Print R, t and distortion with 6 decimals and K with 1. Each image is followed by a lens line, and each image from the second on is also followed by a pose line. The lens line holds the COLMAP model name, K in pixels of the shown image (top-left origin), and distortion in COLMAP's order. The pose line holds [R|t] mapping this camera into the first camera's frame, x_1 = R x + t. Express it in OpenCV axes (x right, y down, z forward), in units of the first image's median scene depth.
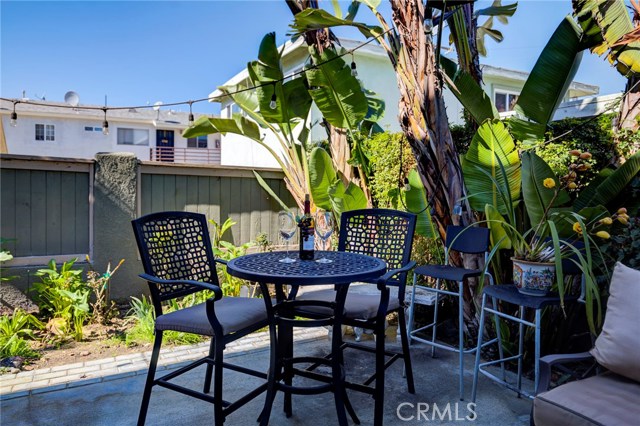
lens RADIAL K [[444.7, 0, 318.4], [0, 444.7, 211.2], [0, 0, 1]] dist [-0.019269, 0.002278]
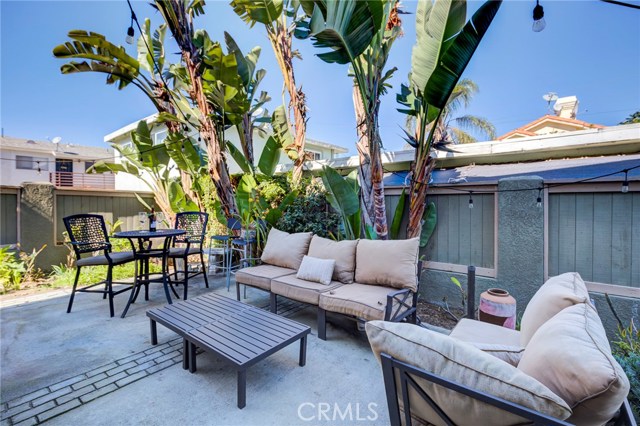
lens RADIAL K [[292.3, 0, 318.4], [0, 292.3, 208.7], [0, 0, 1]] dist [-0.011401, 0.003342]
pose [[0.923966, -0.015422, 0.382164, 0.098140], [0.026852, 0.999337, -0.024593, 0.021900], [-0.381531, 0.032985, 0.923767, -0.402258]]
